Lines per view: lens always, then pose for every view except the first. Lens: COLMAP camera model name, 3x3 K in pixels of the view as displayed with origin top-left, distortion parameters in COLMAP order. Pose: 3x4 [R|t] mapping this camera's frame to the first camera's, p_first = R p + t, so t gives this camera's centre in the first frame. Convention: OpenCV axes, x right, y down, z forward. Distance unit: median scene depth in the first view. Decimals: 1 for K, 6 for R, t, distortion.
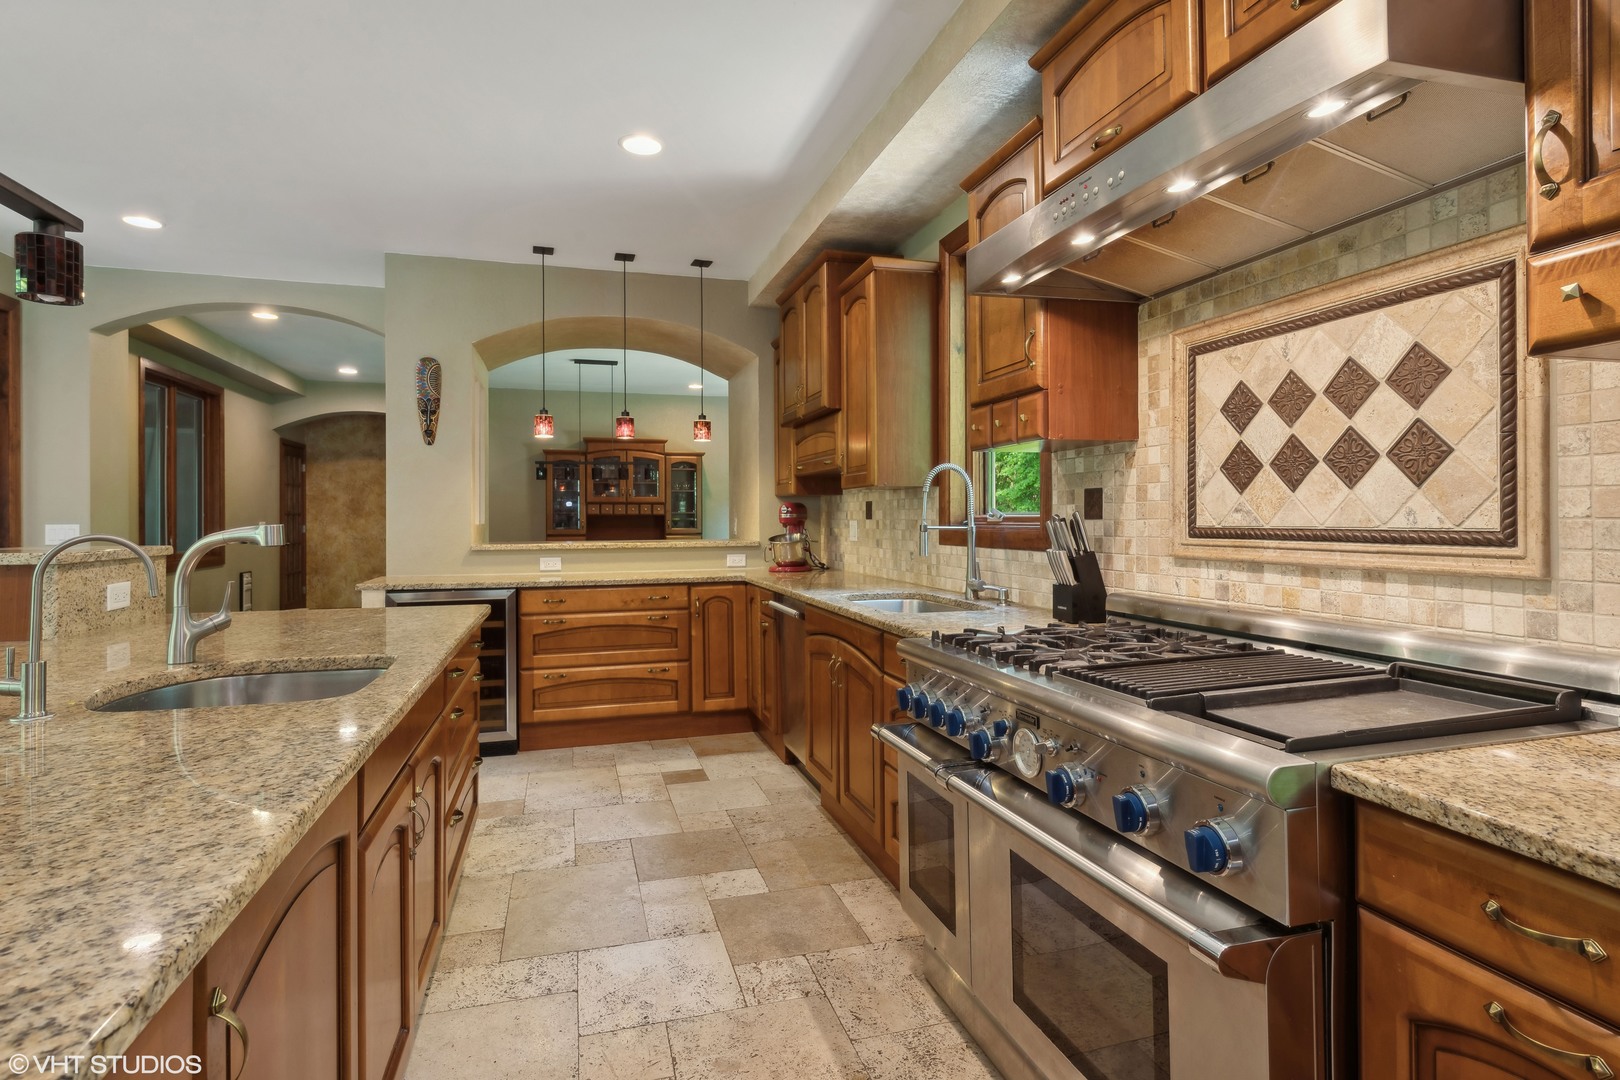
lens RADIAL K [[829.3, 0, 813.2], [0, 829.3, 516.4], [0, 0, 1]] dist [0.000156, -0.000244]
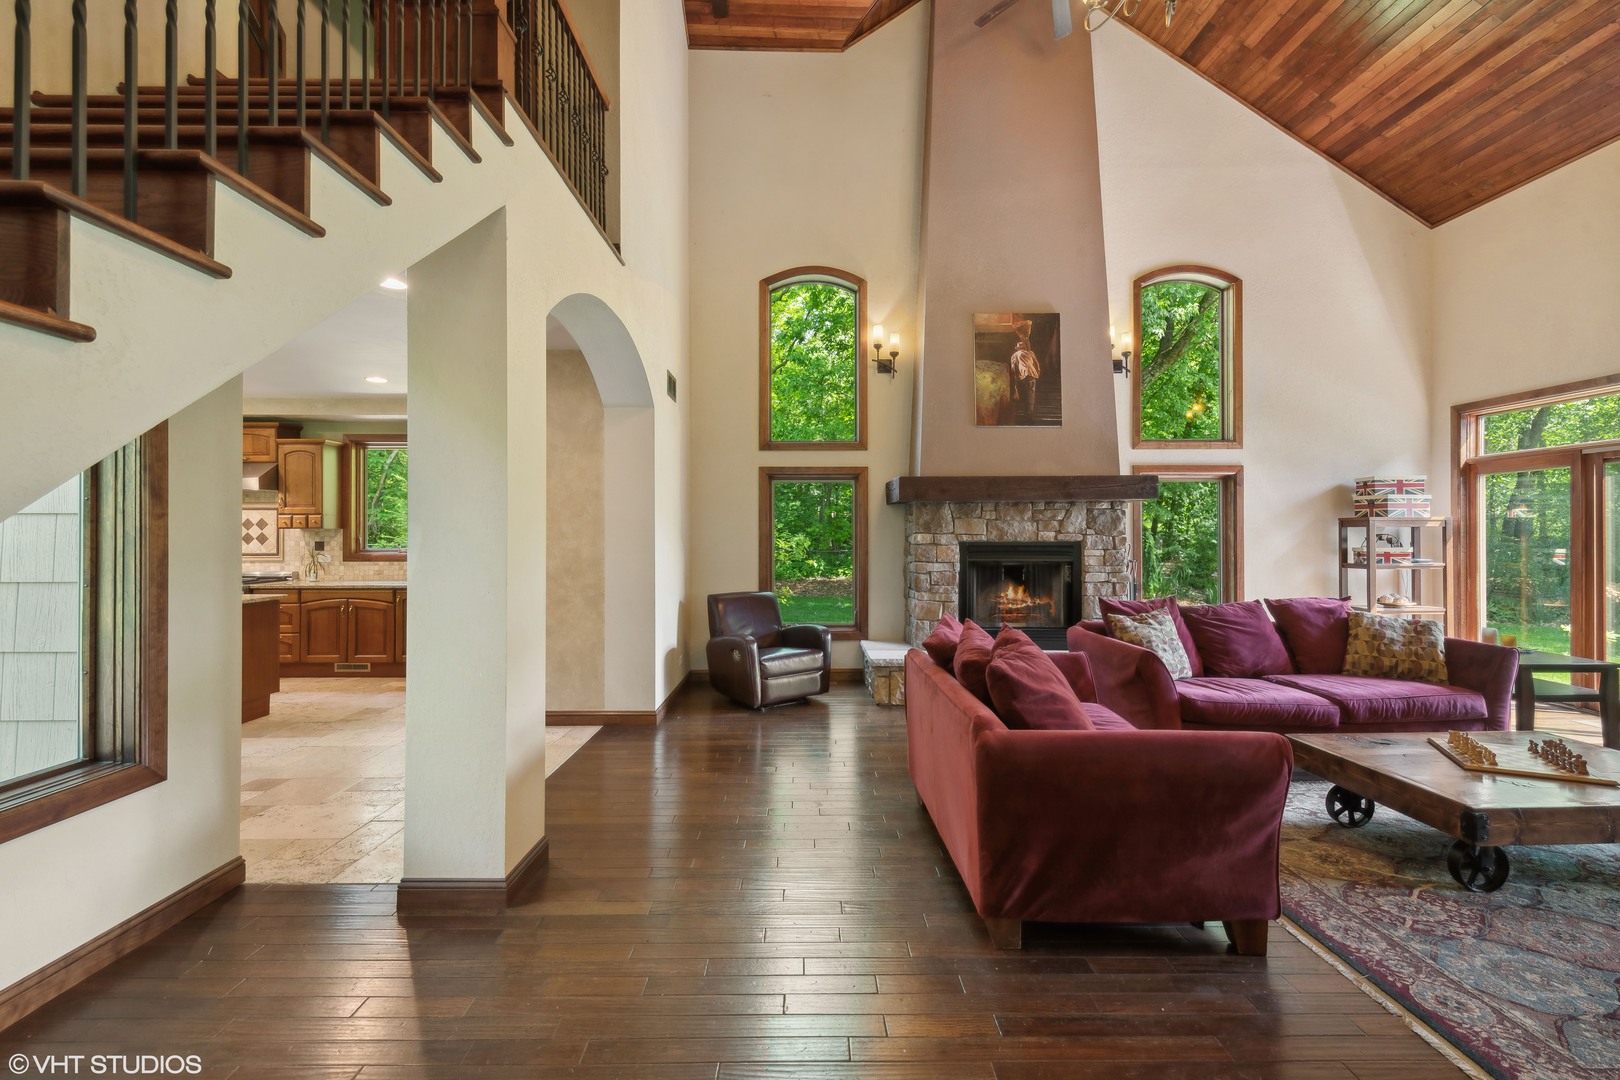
lens RADIAL K [[692.9, 0, 811.7], [0, 692.9, 534.5], [0, 0, 1]] dist [0.017424, -0.005282]
pose [[0.282227, 0.006946, 0.959323, -1.665770], [-0.000691, 0.999975, -0.007037, -0.047561], [-0.959347, 0.001323, 0.282225, -2.359015]]
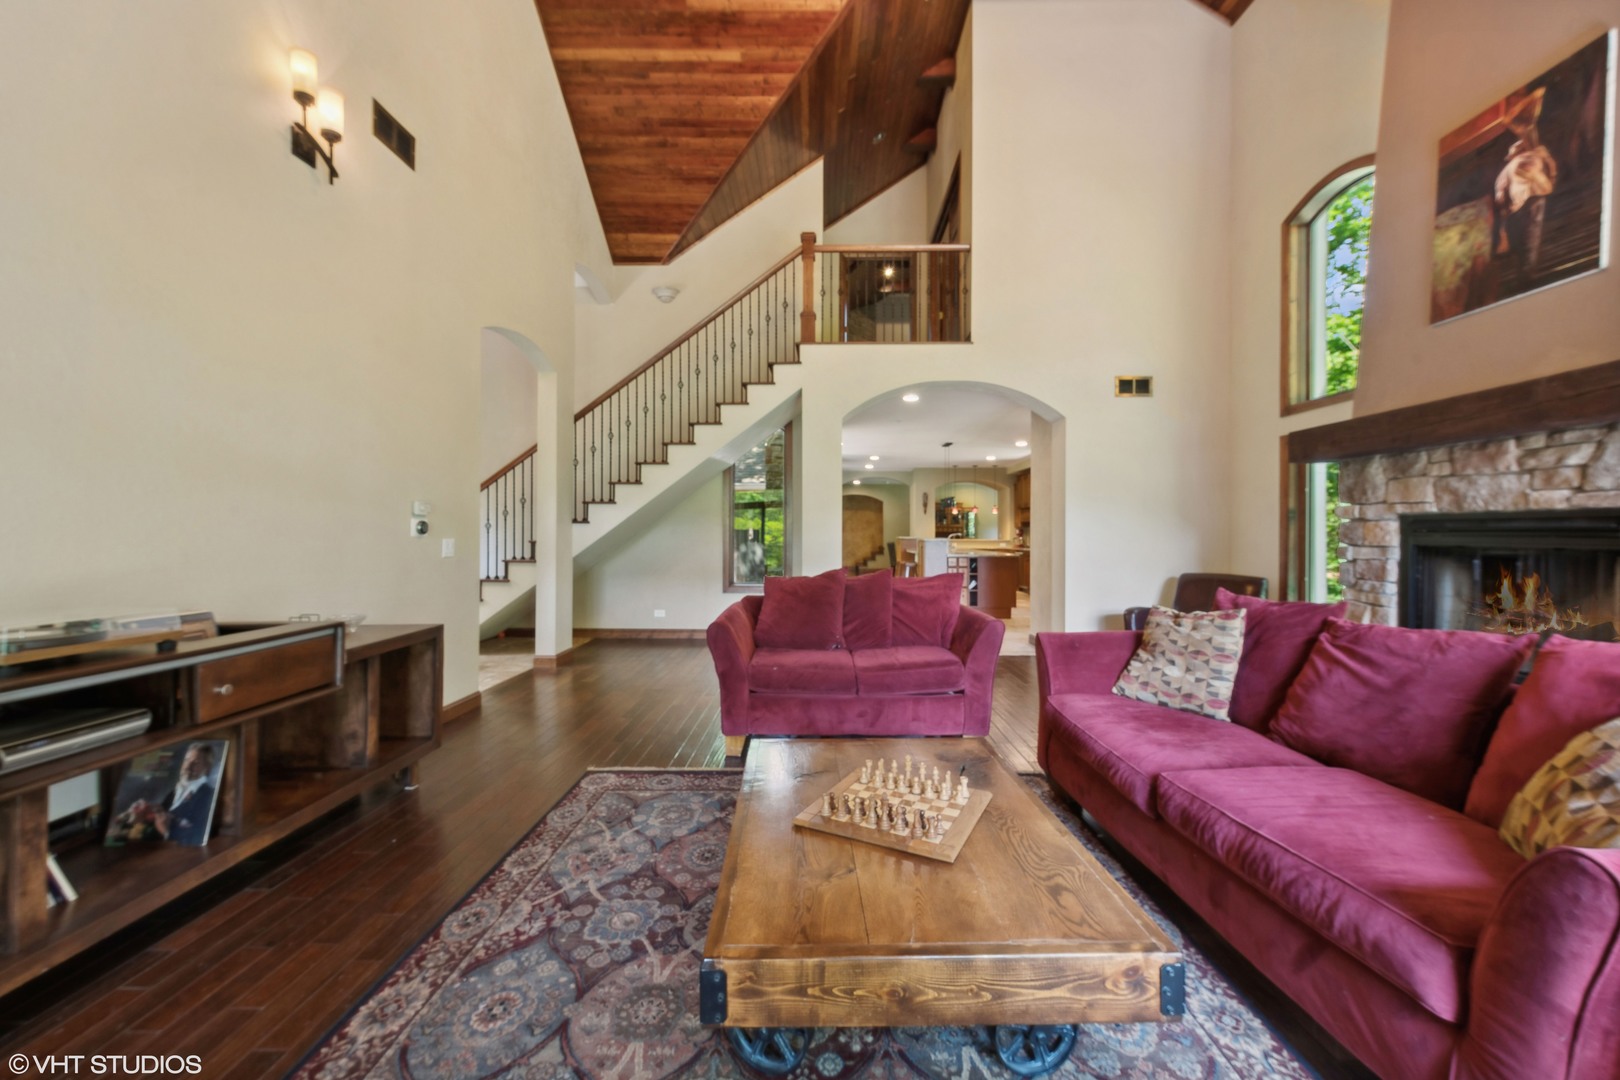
lens RADIAL K [[636.2, 0, 814.5], [0, 636.2, 532.8], [0, 0, 1]] dist [0.001404, -0.000012]
pose [[0.953250, 0.006547, -0.302113, -0.079819], [-0.006469, 0.999978, 0.001260, 0.005038], [0.302114, 0.000753, 0.953271, -3.874447]]
